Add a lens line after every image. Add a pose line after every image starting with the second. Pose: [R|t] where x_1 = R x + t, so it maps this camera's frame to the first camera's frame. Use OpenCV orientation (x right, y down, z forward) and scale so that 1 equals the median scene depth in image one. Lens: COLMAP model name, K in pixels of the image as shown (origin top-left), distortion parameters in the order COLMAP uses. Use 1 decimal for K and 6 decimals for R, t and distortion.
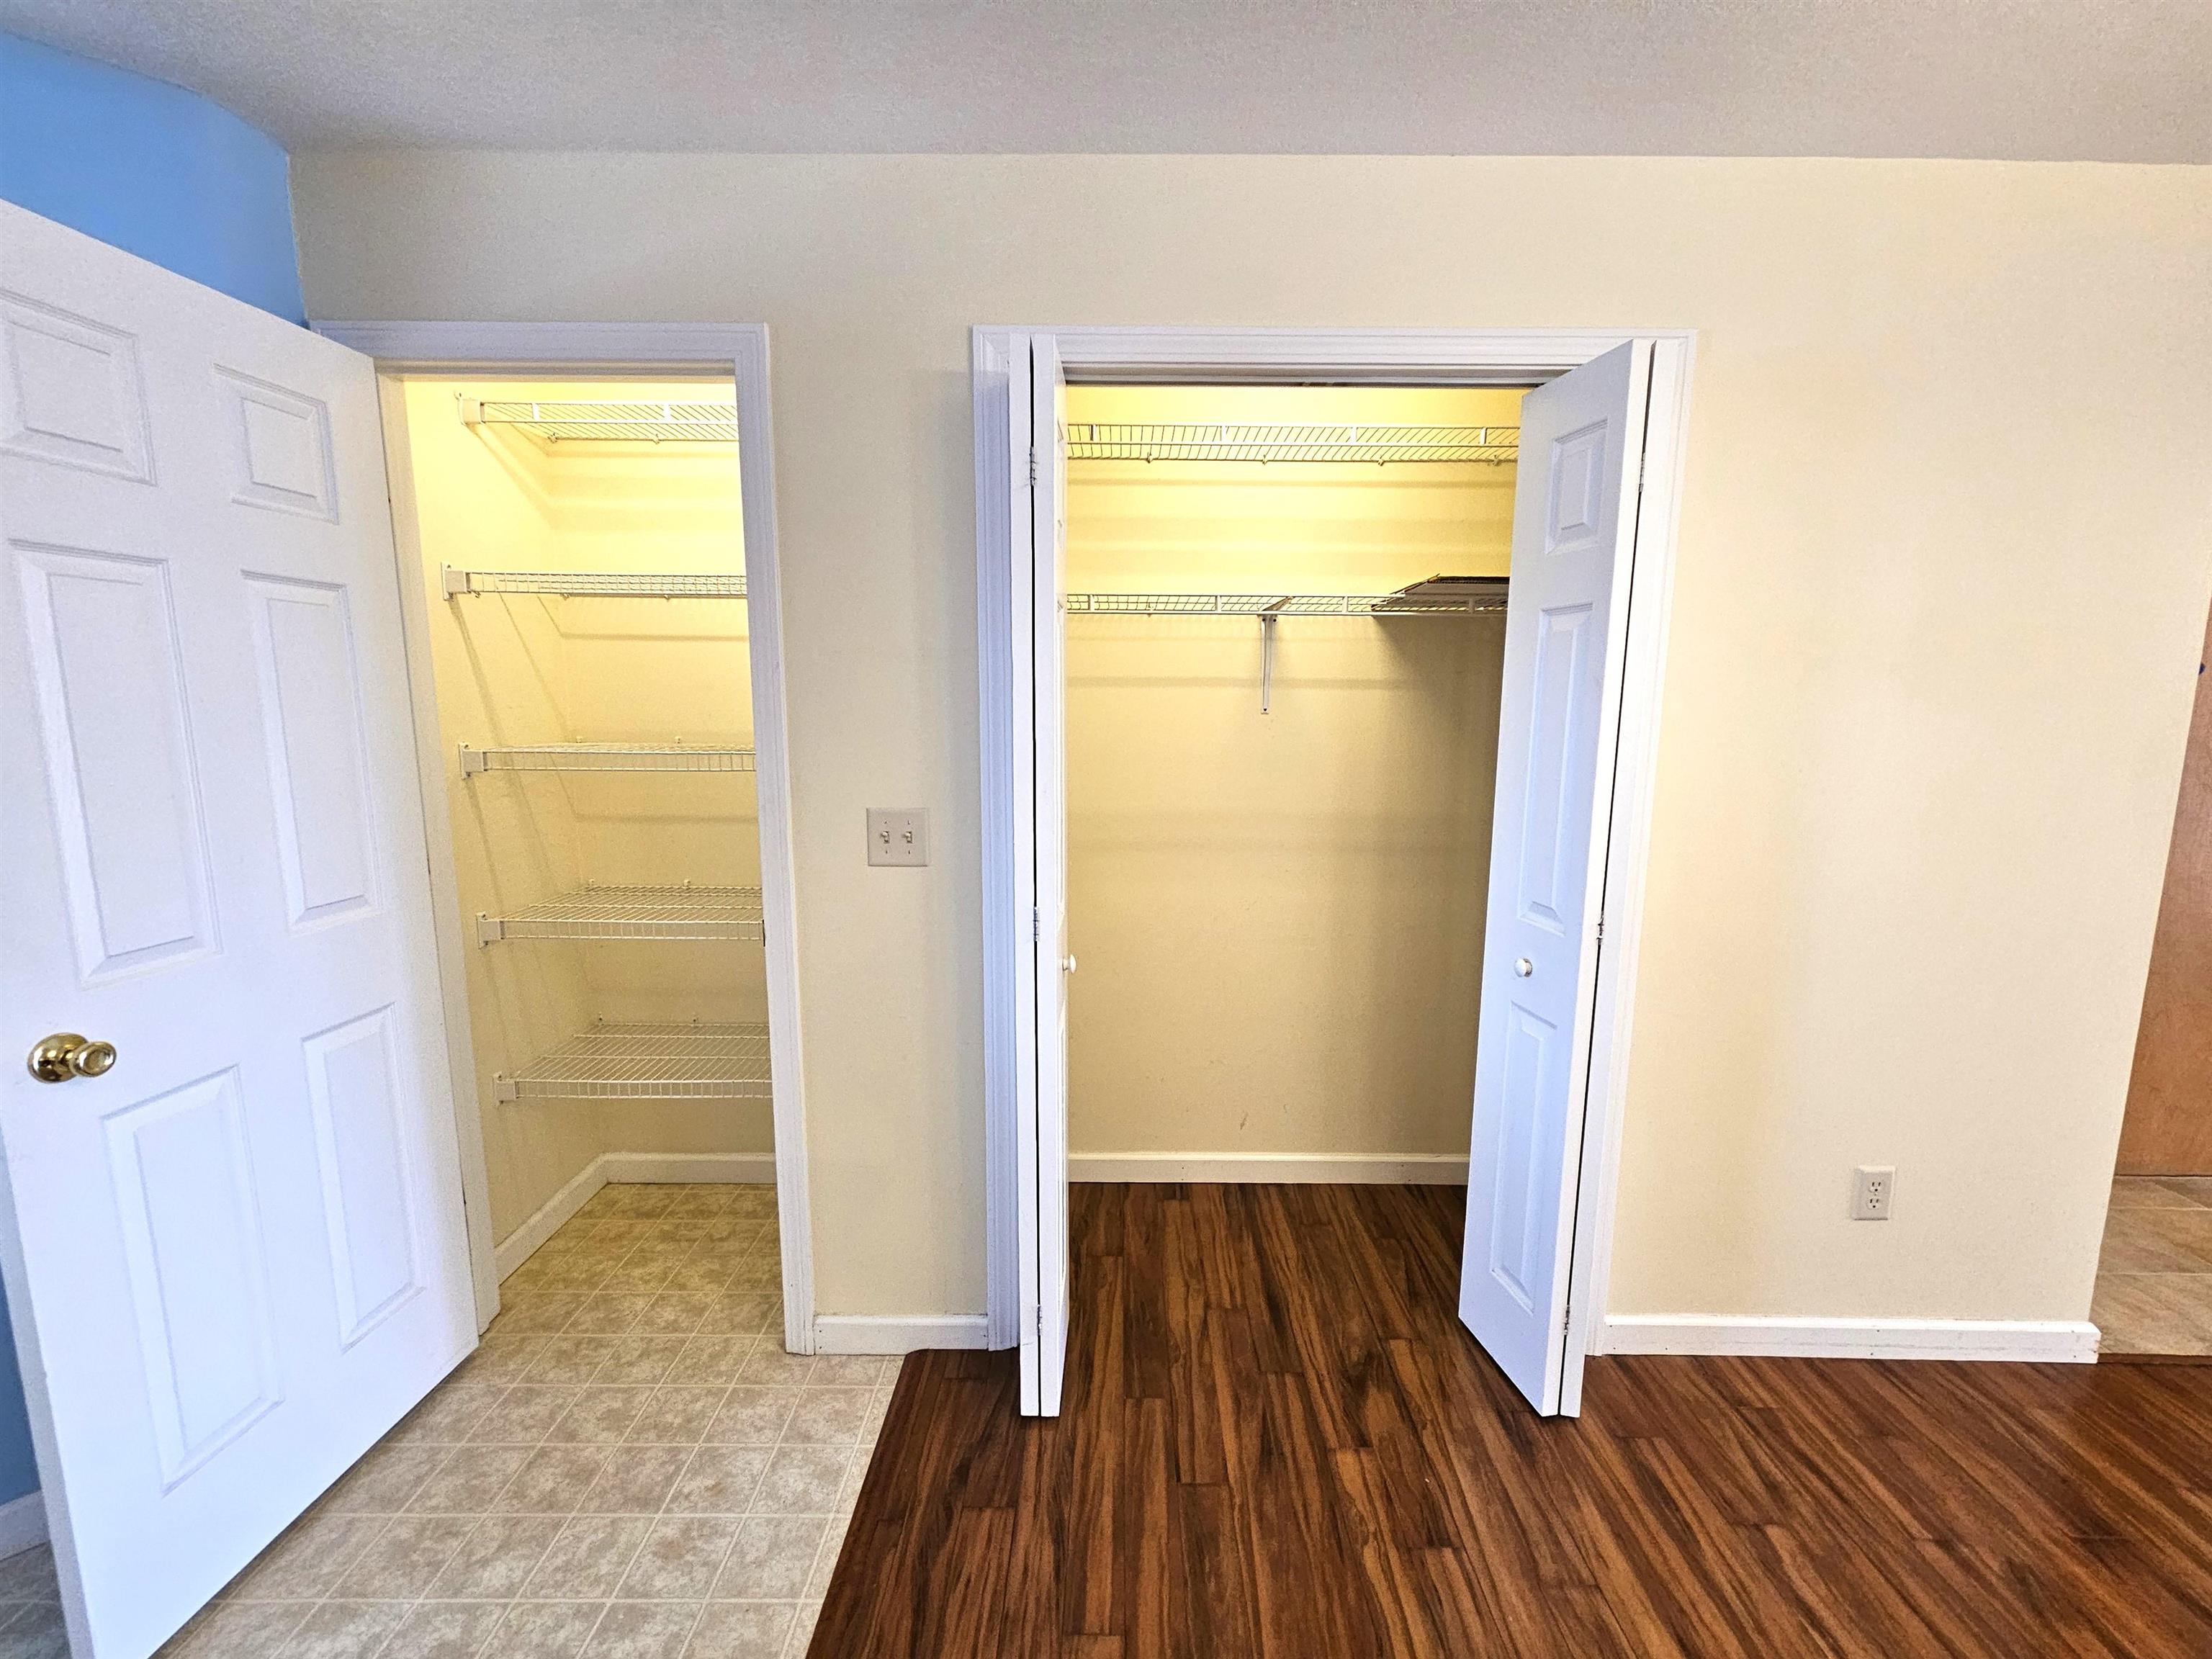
lens RADIAL K [[906.7, 0, 1119.9], [0, 906.7, 835.7], [0, 0, 1]] dist [-0.003003, 0.001688]
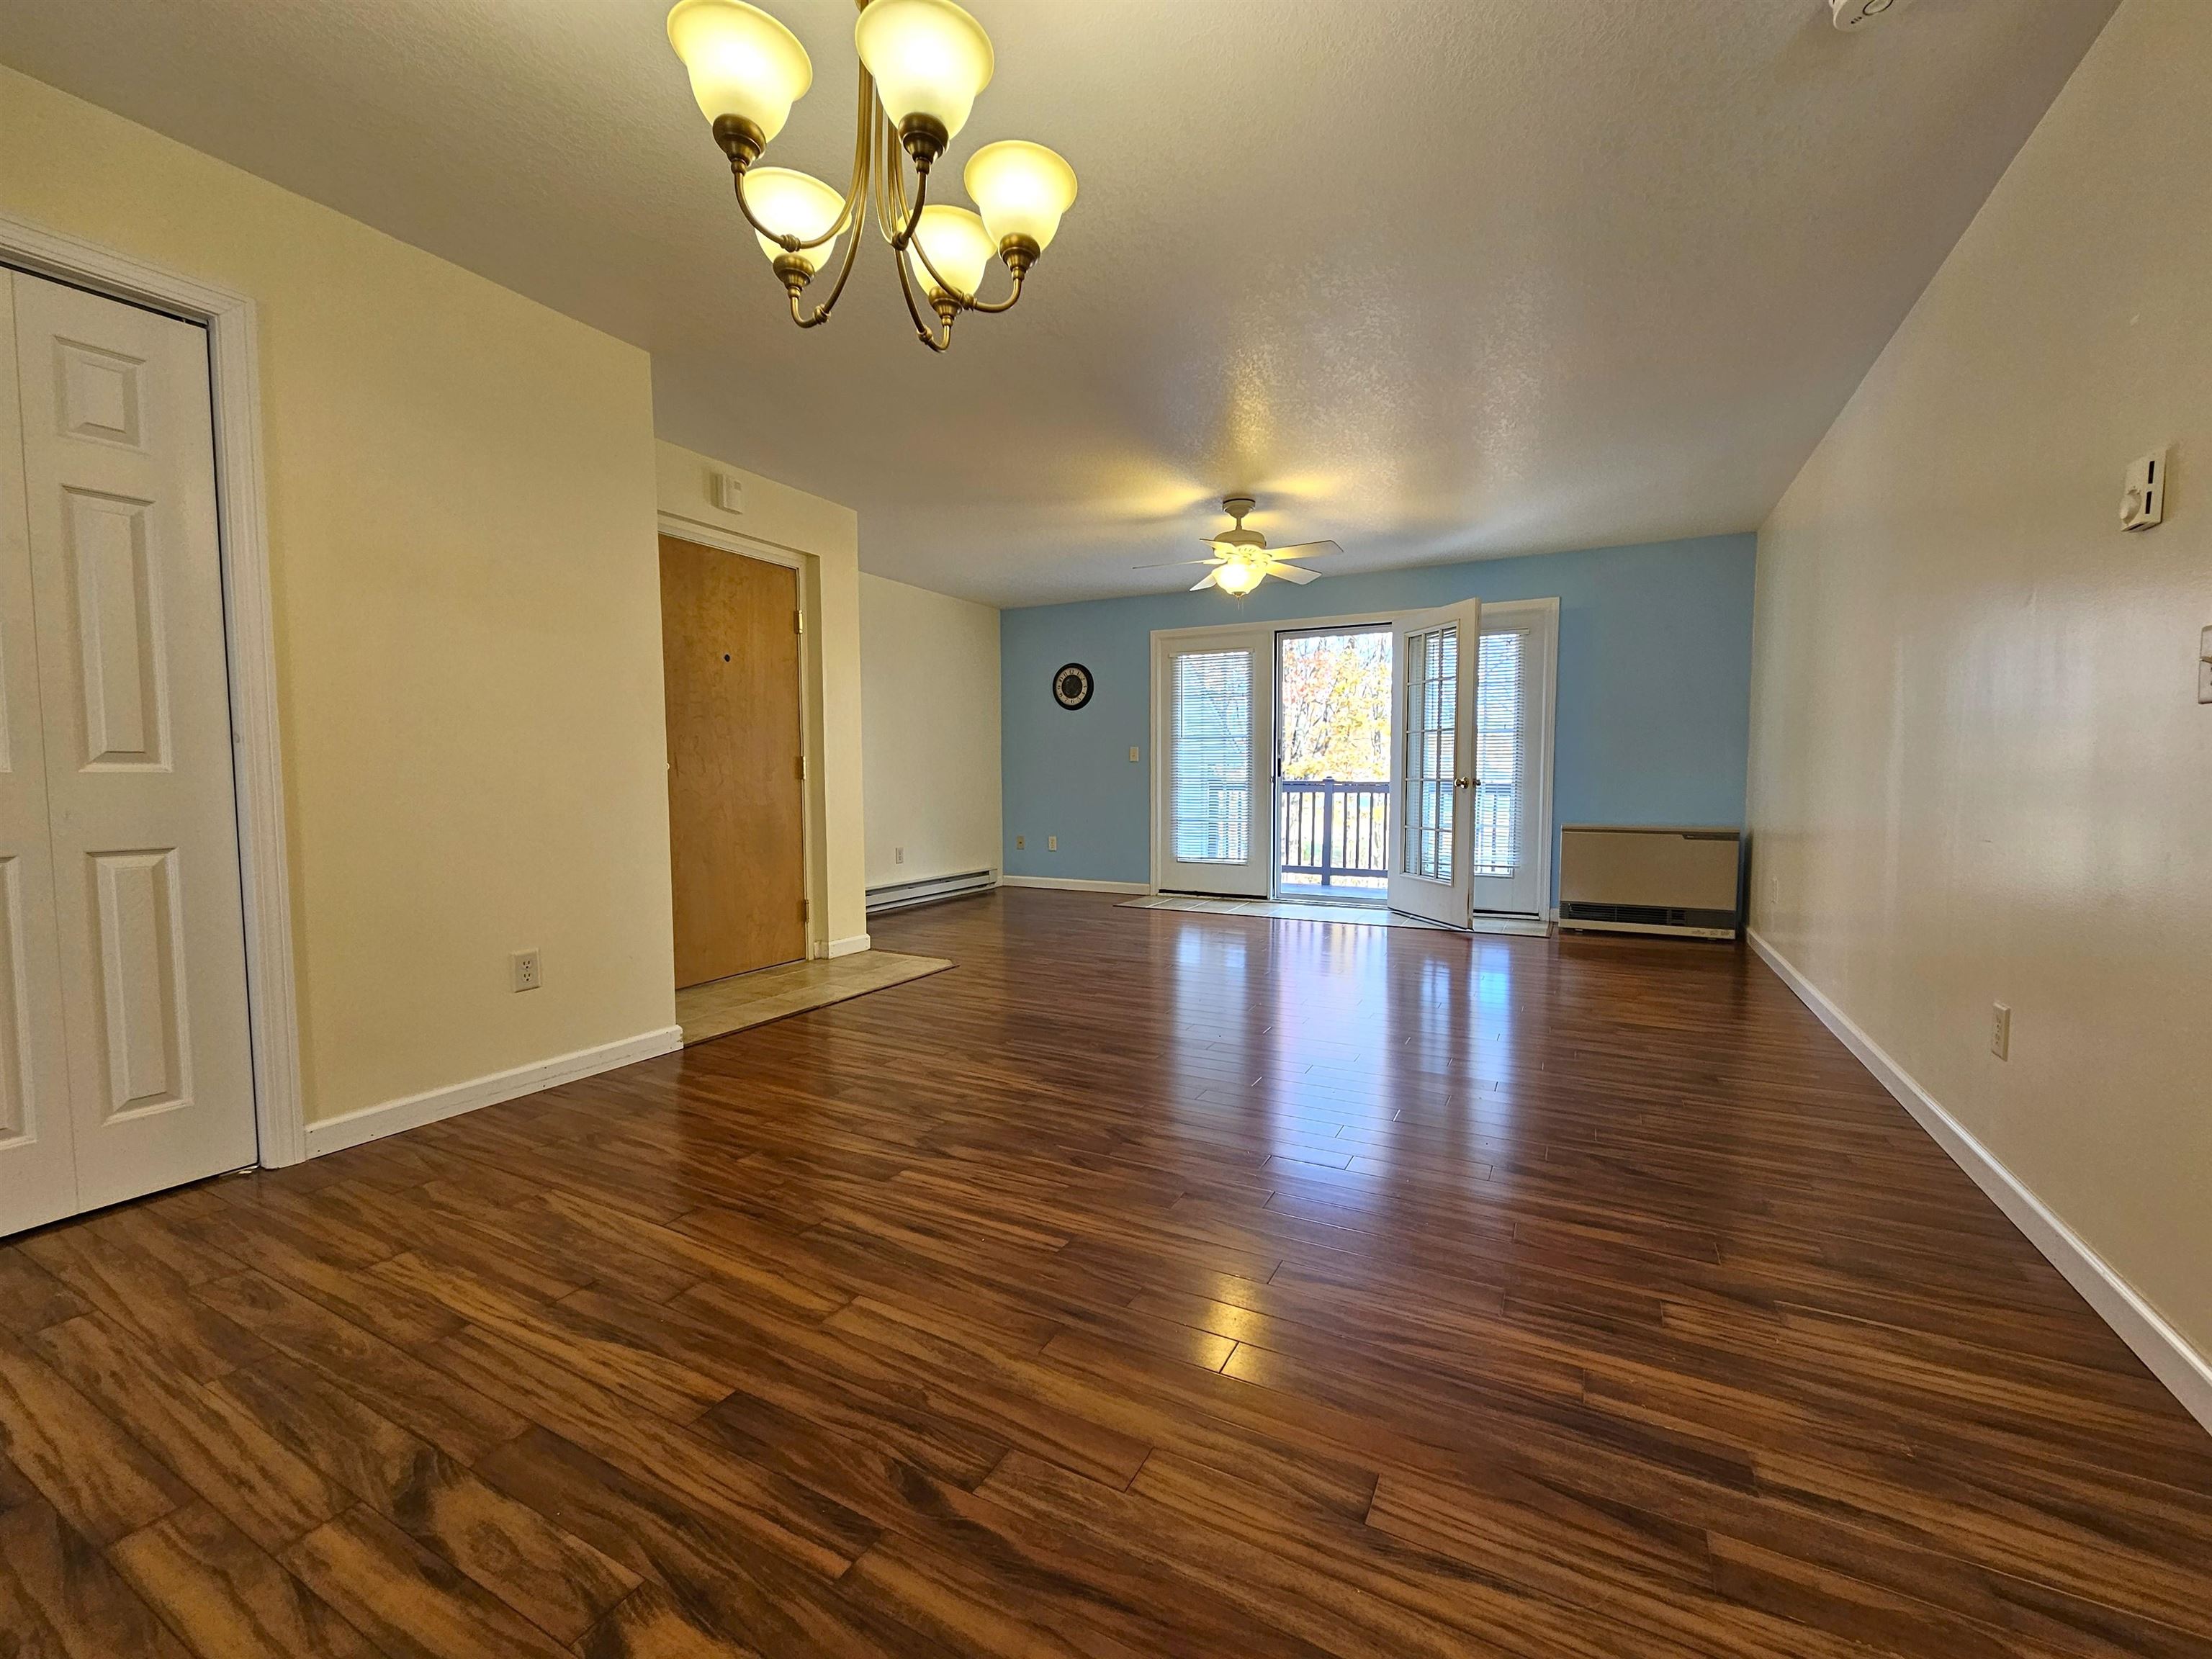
lens RADIAL K [[906.7, 0, 1115.7], [0, 906.7, 828.1], [0, 0, 1]] dist [-0.003003, 0.001688]
pose [[0.459619, -0.058612, 0.886180, 0.058235], [0.131068, 0.991371, -0.002409, 1.454235], [-0.878392, 0.117256, 0.463334, -2.405551]]
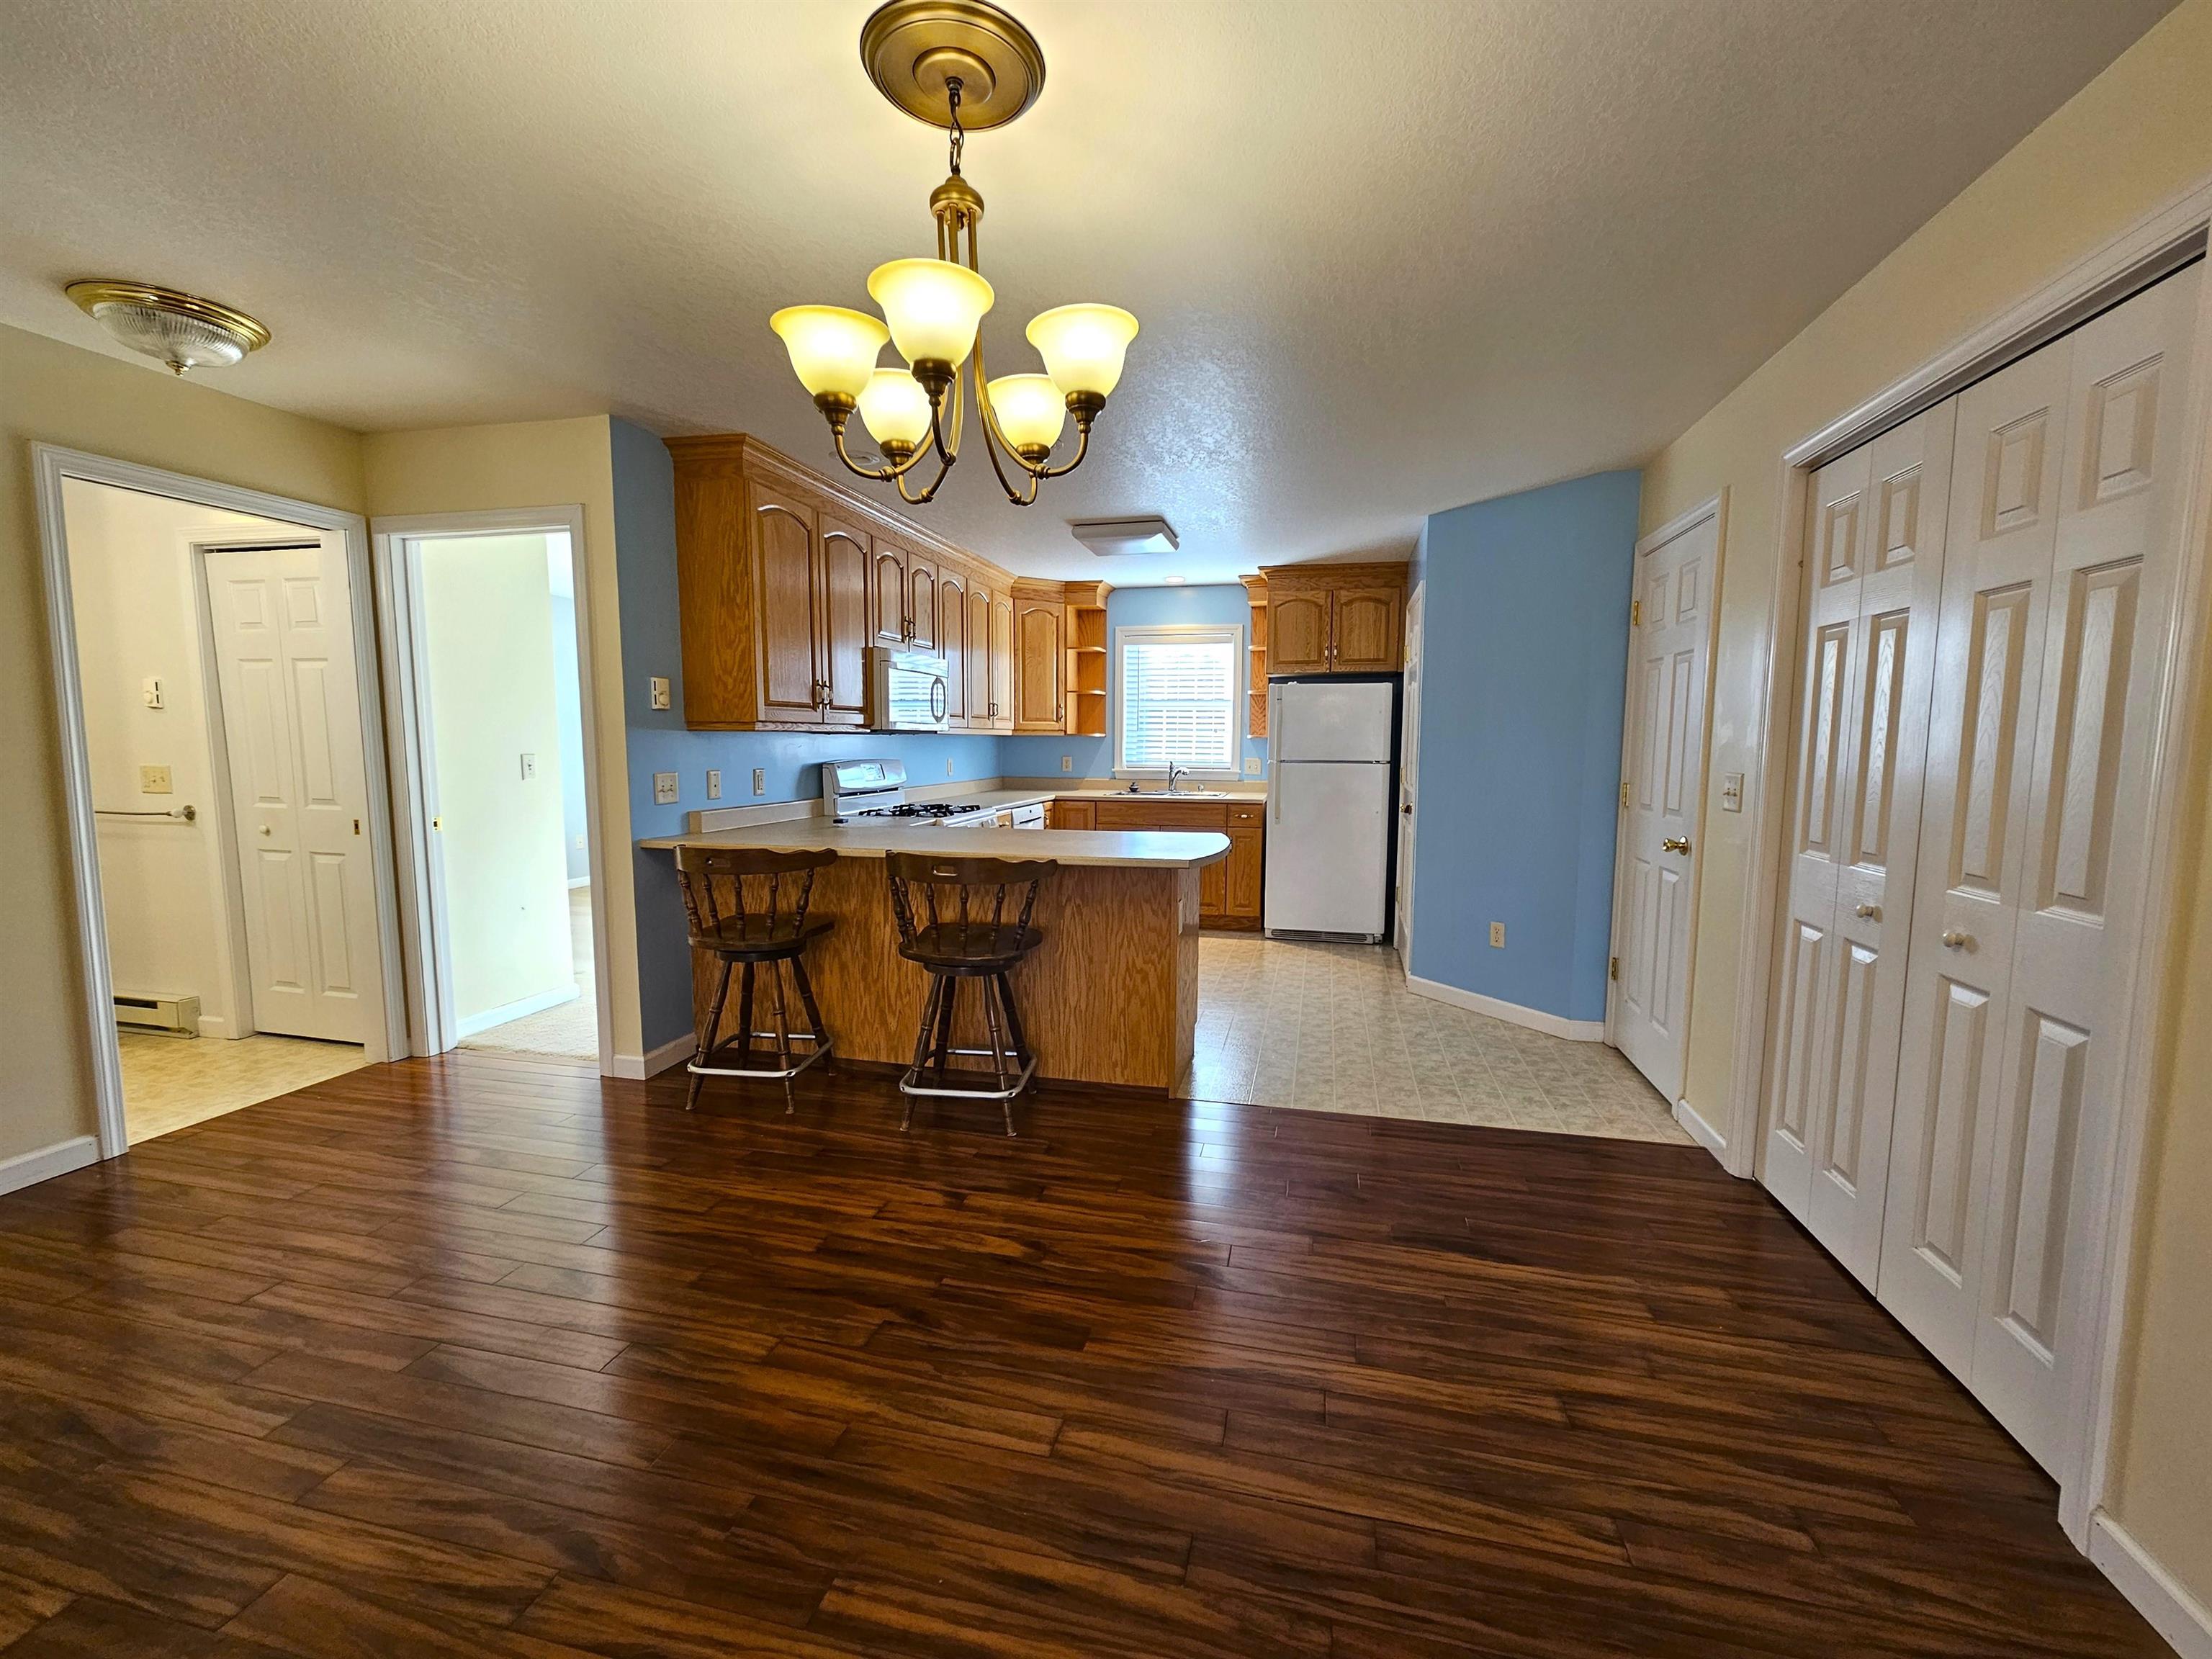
lens RADIAL K [[906.7, 0, 1129.5], [0, 906.7, 822.8], [0, 0, 1]] dist [-0.003003, 0.001688]
pose [[-0.210022, 0.080203, -0.974402, 6.744106], [-0.148172, 0.982507, 0.112806, 0.138738], [0.966404, 0.168071, -0.194464, 1.495632]]
